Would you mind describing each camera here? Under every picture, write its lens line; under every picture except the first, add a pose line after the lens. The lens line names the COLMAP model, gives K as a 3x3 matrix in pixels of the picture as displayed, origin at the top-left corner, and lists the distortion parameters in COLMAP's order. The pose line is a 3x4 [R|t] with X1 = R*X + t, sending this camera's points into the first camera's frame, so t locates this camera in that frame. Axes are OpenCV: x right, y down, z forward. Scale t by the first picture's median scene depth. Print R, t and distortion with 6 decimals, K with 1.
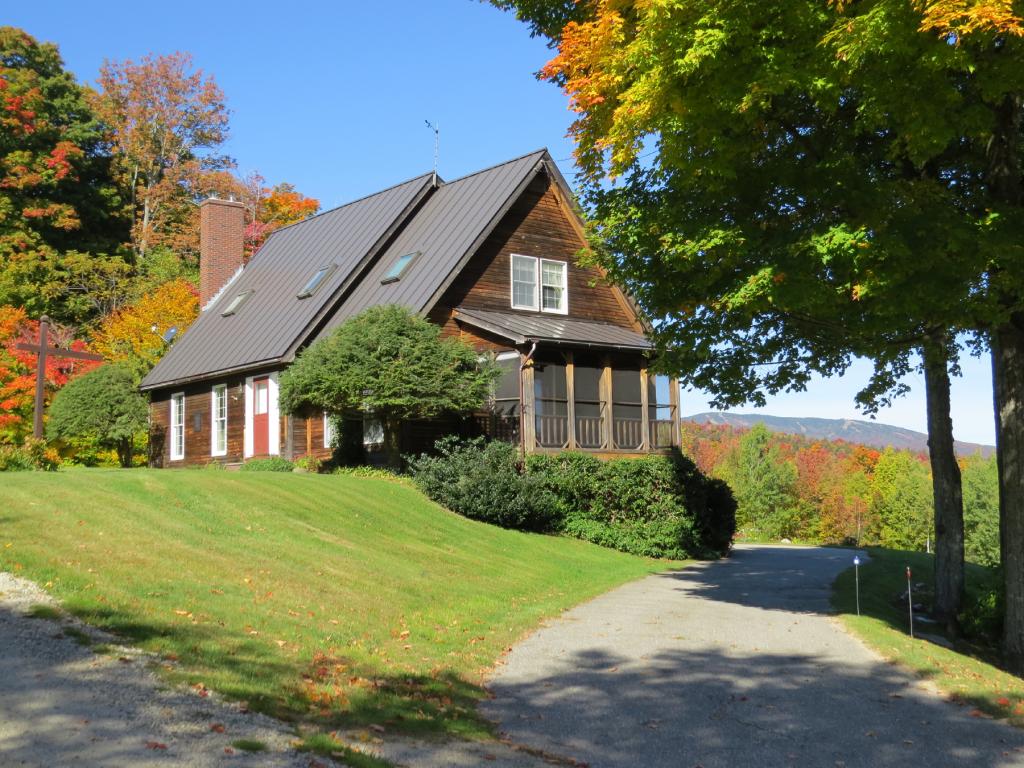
lens RADIAL K [[1259.5, 0, 512.7], [0, 1259.5, 383.3], [0, 0, 1]] dist [-0.023351, 0.000000]
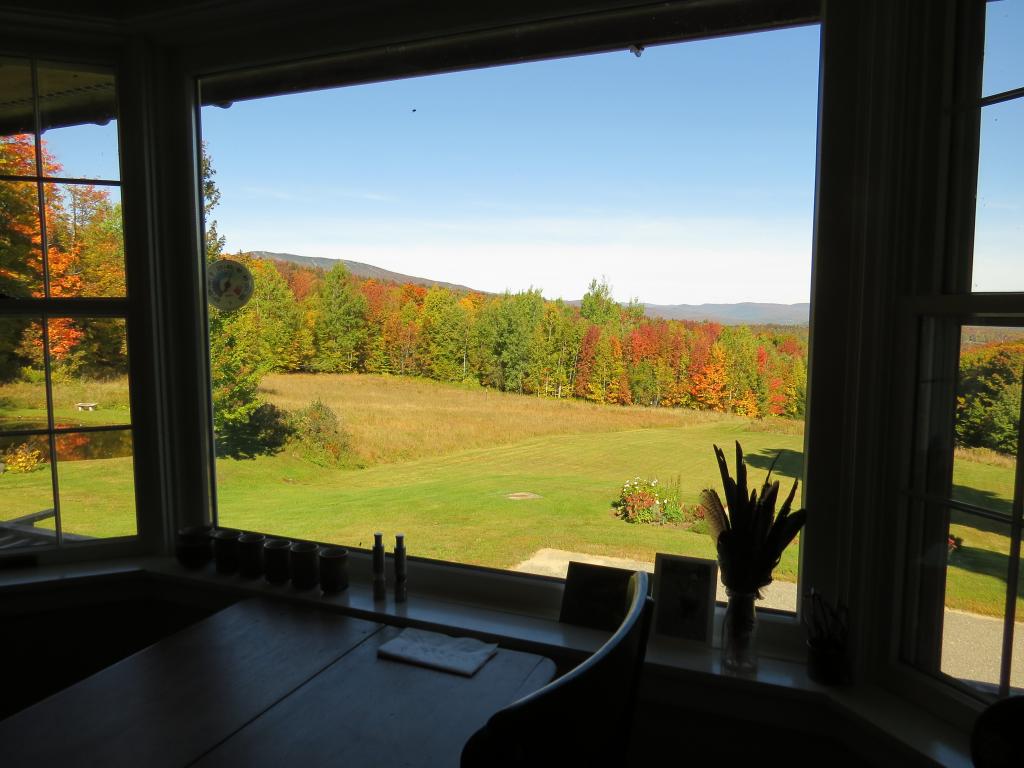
lens RADIAL K [[734.2, 0, 507.9], [0, 734.2, 382.1], [0, 0, 1]] dist [-0.012853, -0.003697]
pose [[0.885051, -0.032785, 0.464339, -0.002272], [-0.058063, 0.981951, 0.180002, 0.006643], [-0.461859, -0.186271, 0.867173, 0.256082]]
